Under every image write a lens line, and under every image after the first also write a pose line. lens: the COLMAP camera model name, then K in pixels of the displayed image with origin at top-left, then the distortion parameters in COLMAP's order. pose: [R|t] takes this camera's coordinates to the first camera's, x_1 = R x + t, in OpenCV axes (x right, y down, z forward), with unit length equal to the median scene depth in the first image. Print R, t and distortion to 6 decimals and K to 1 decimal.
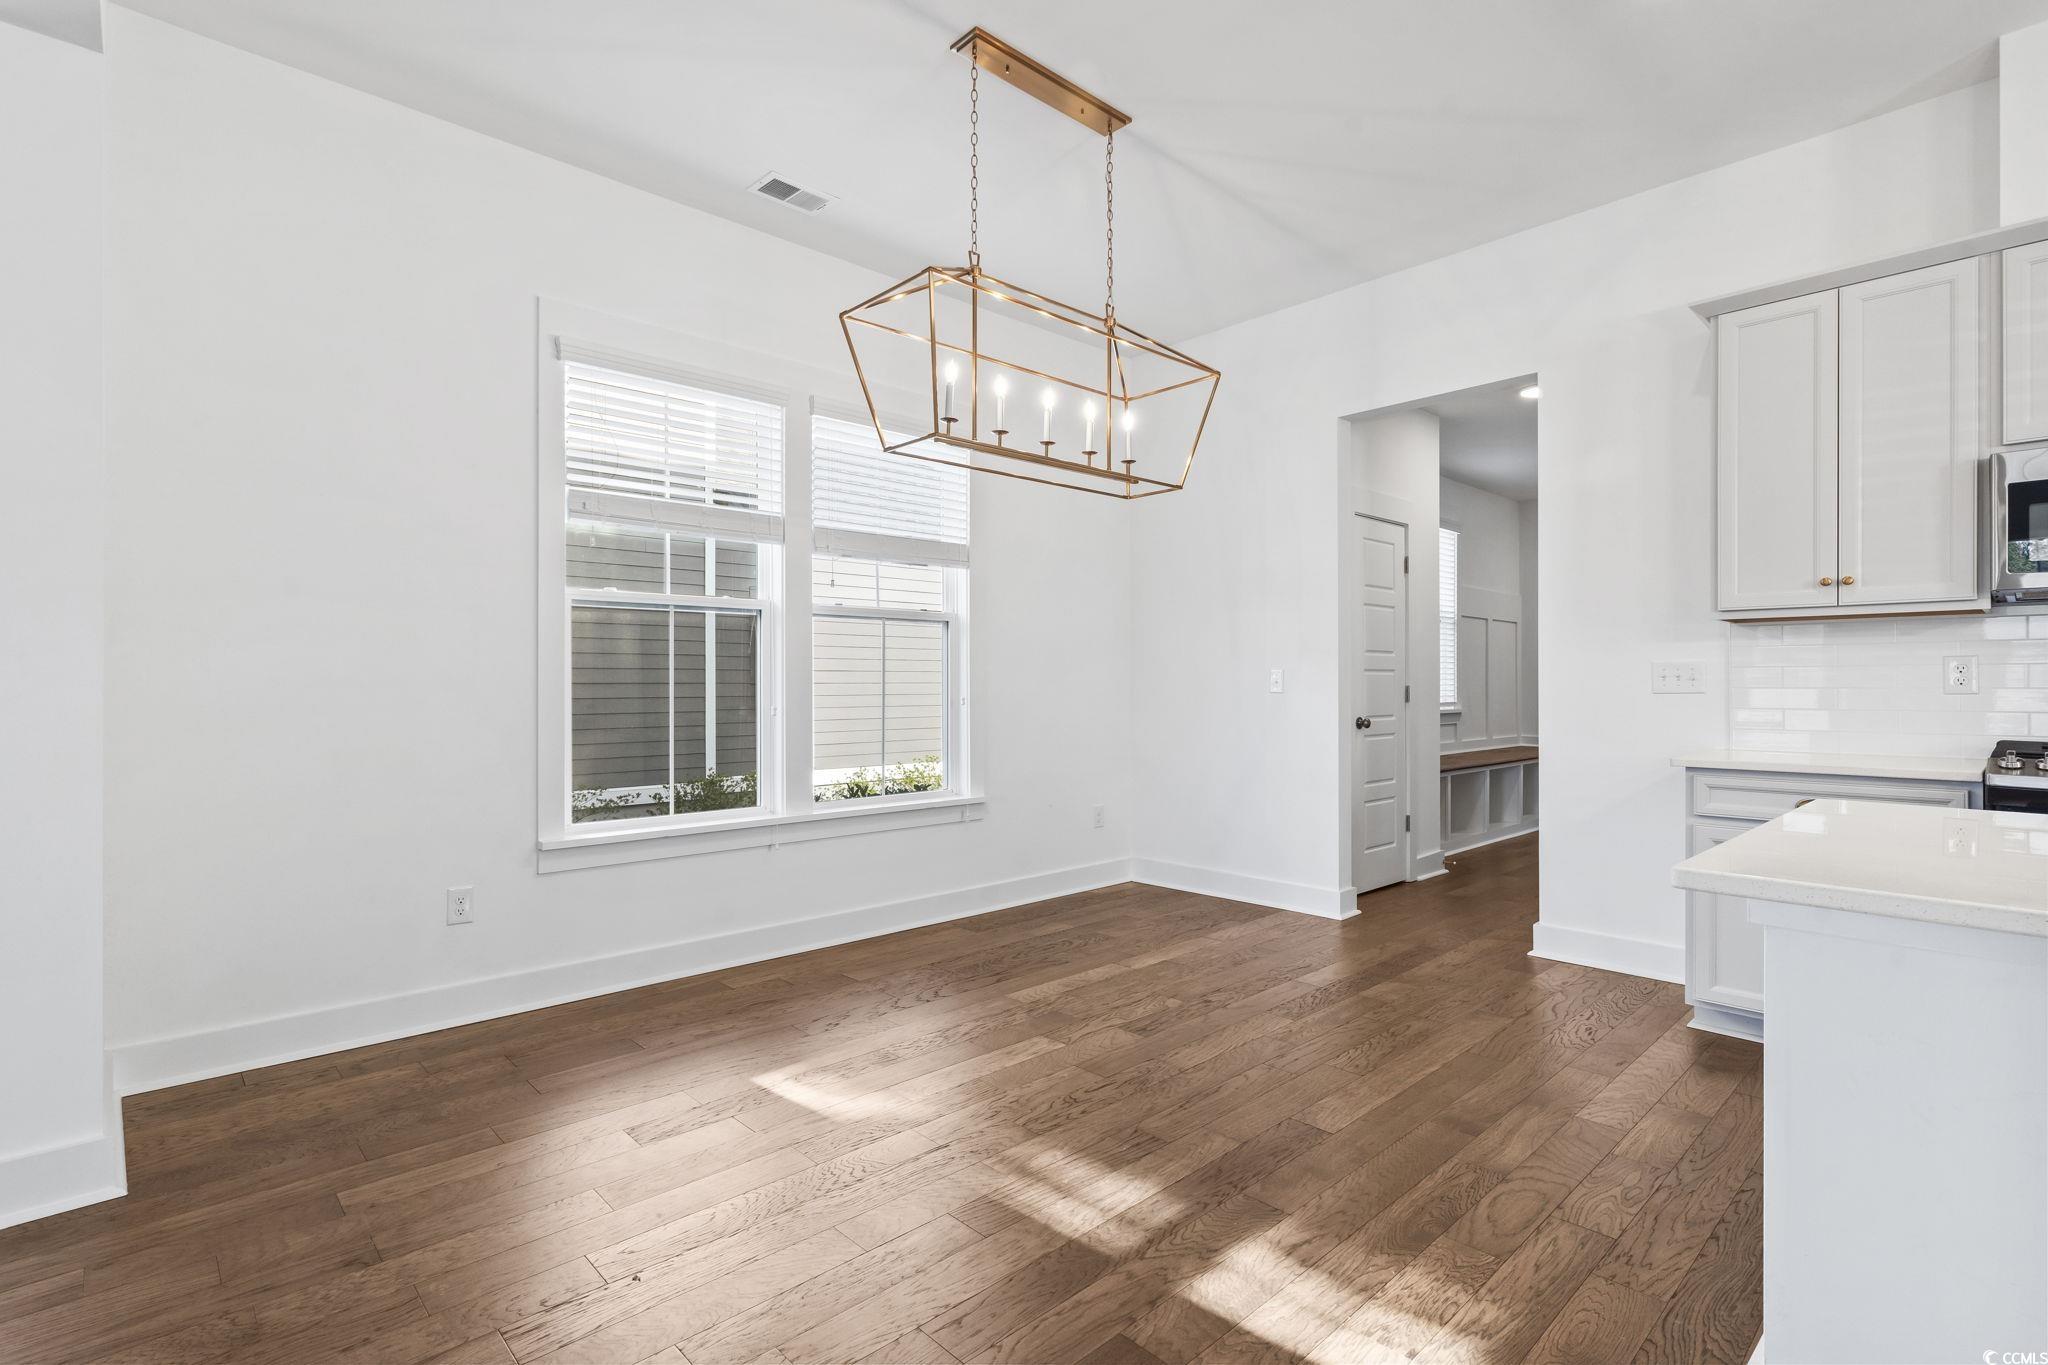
lens RADIAL K [[979.6, 0, 1022.6], [0, 979.6, 682.3], [0, 0, 1]] dist [0.000812, 0.000418]
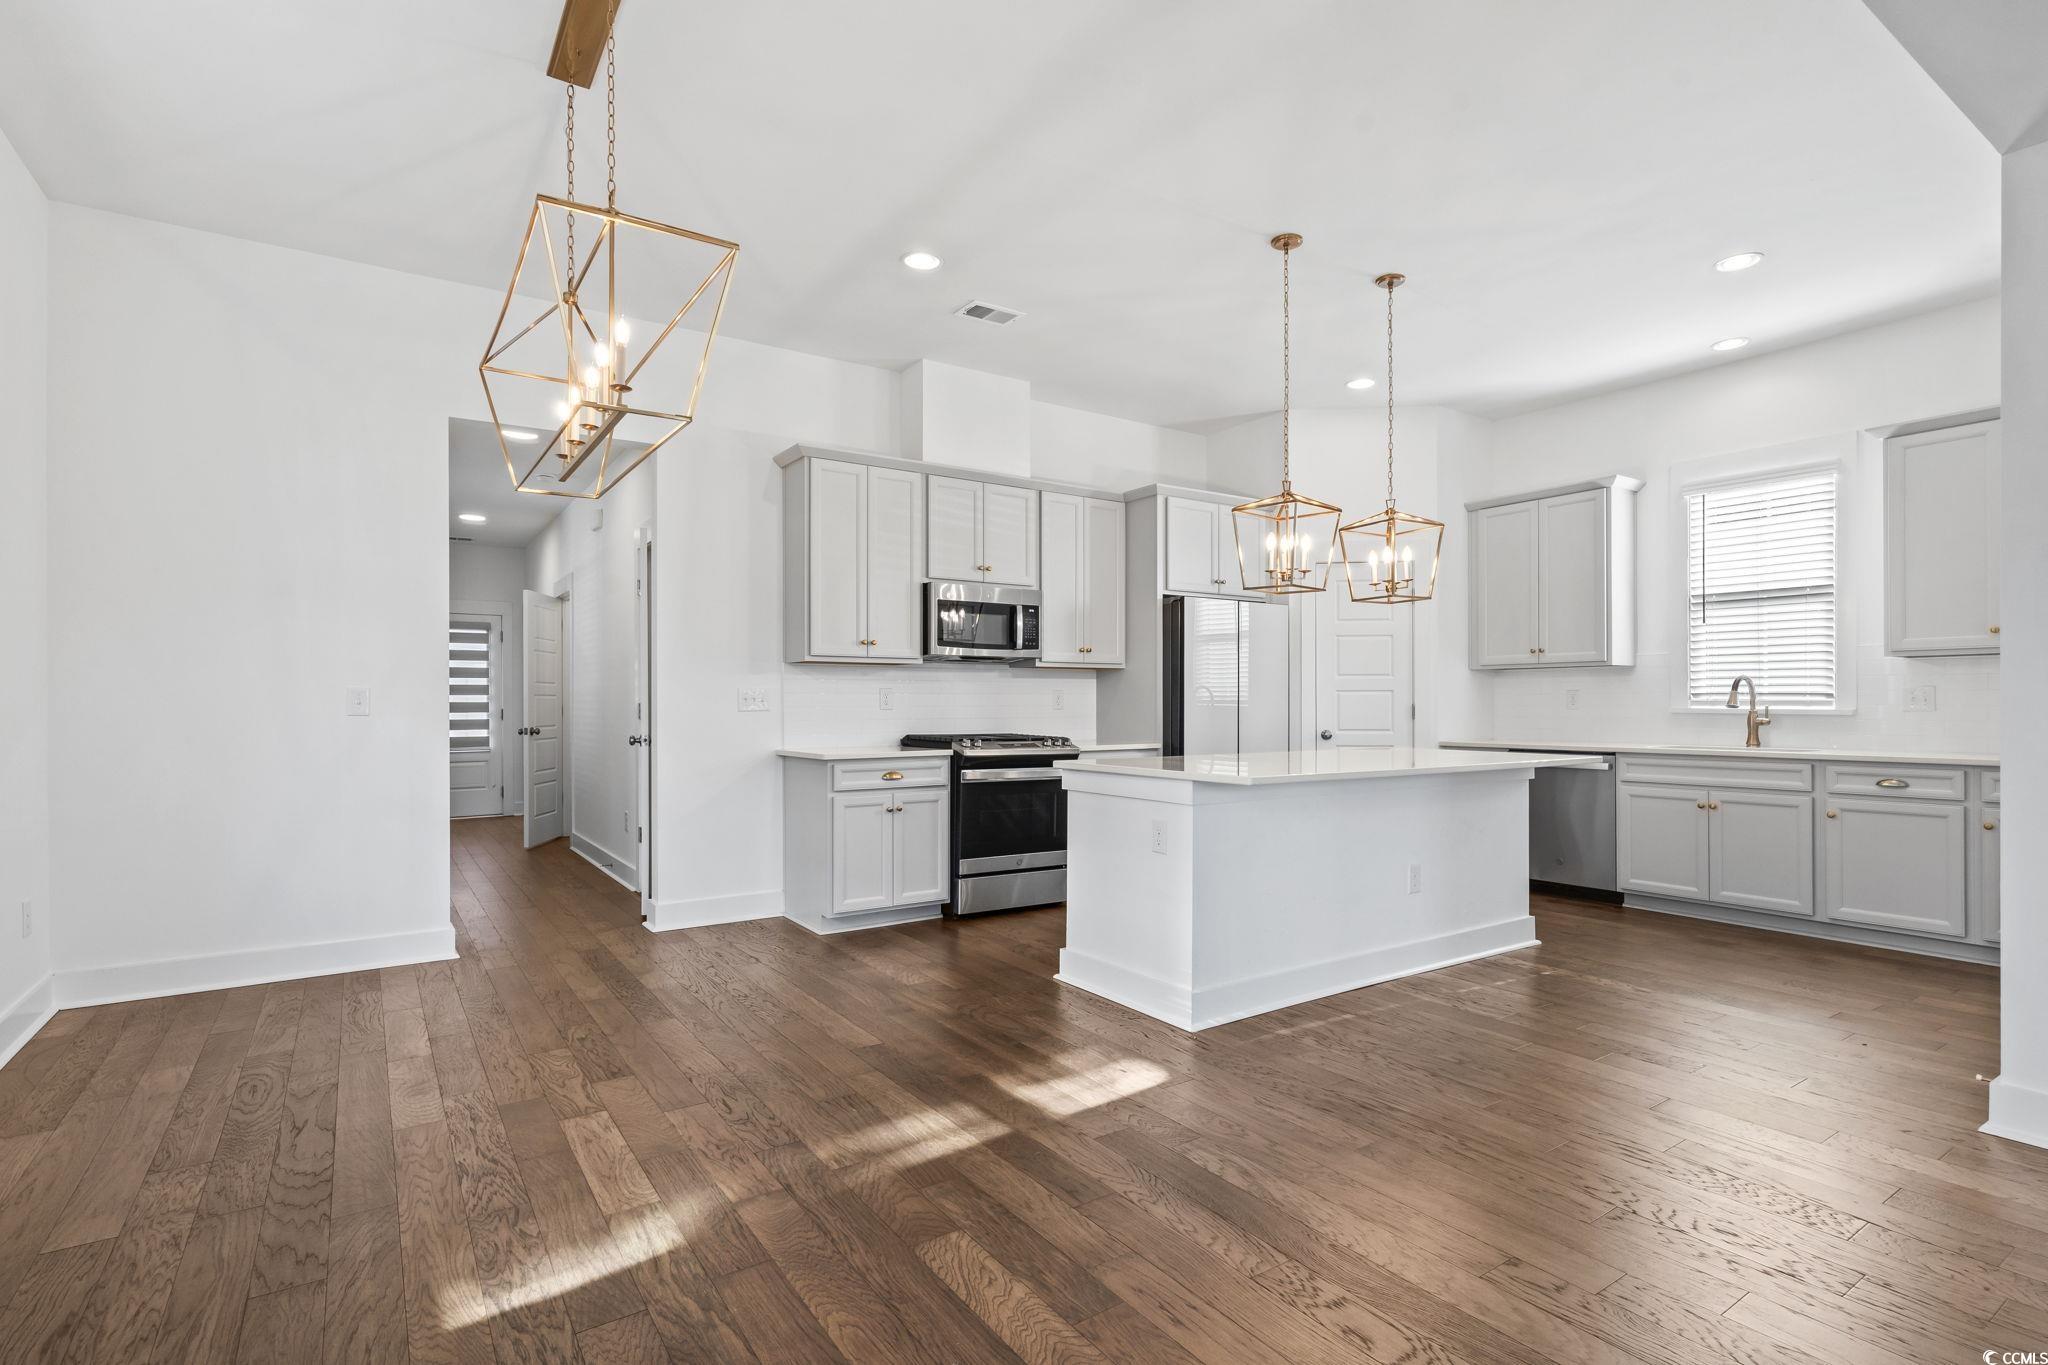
lens RADIAL K [[979.6, 0, 1011.1], [0, 979.6, 701.8], [0, 0, 1]] dist [0.000812, 0.000418]
pose [[0.170514, 0.000601, 0.985355, -0.679008], [0.001877, 0.999998, -0.000934, -0.000201], [-0.985353, 0.002009, 0.170512, 0.426622]]
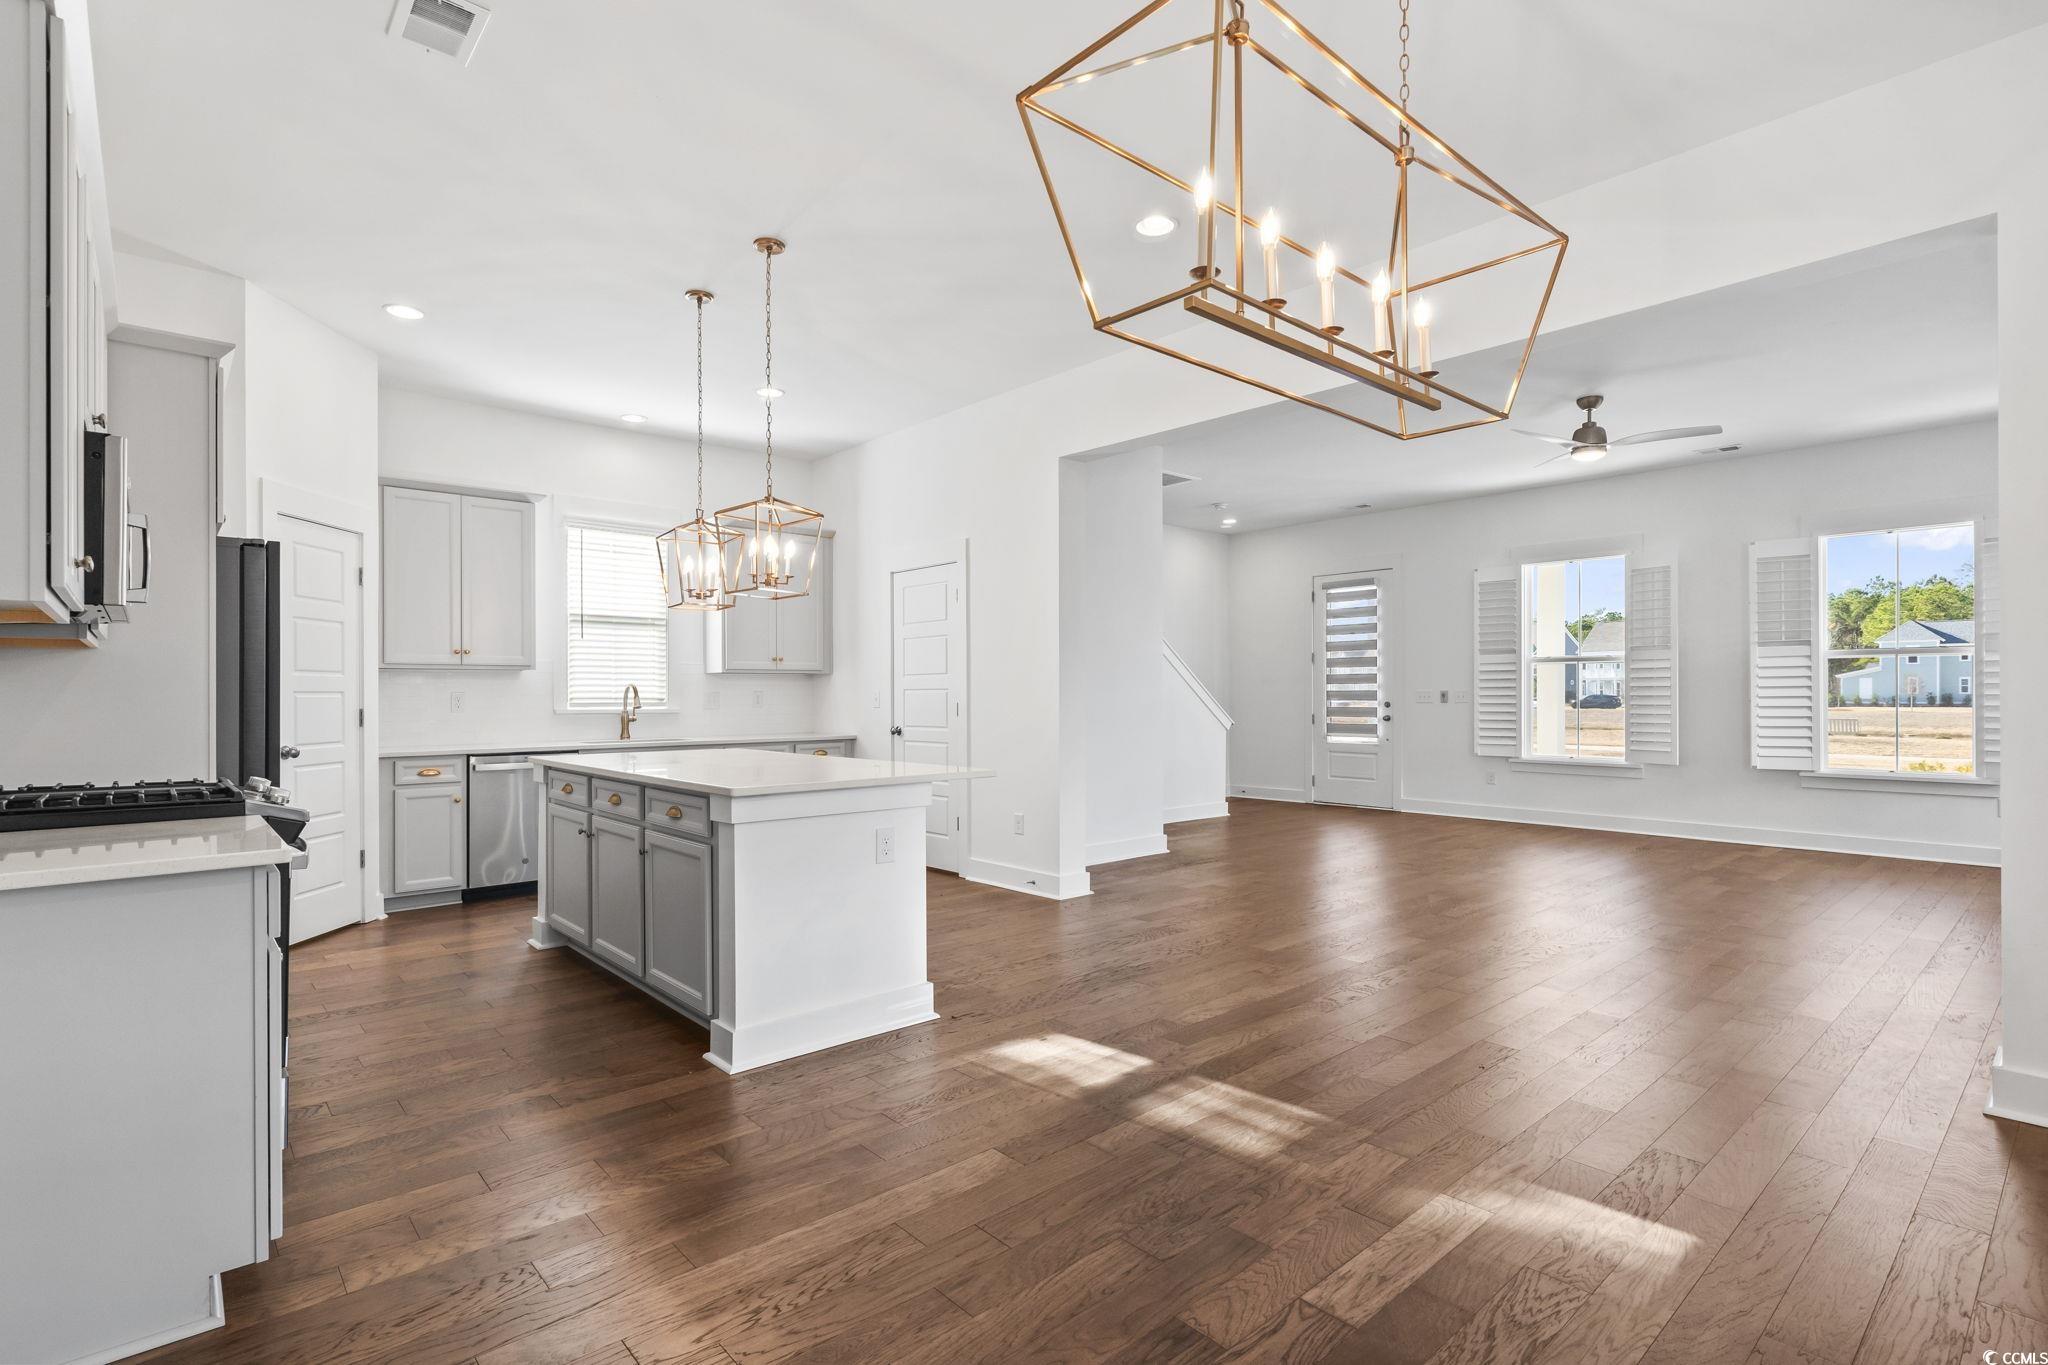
lens RADIAL K [[979.6, 0, 1018.2], [0, 979.6, 690.5], [0, 0, 1]] dist [0.000812, 0.000418]
pose [[-0.999466, 0.003838, 0.032462, 0.179765], [0.003686, 0.999982, -0.004716, -0.013398], [-0.032479, -0.004594, -0.999462, 1.439167]]
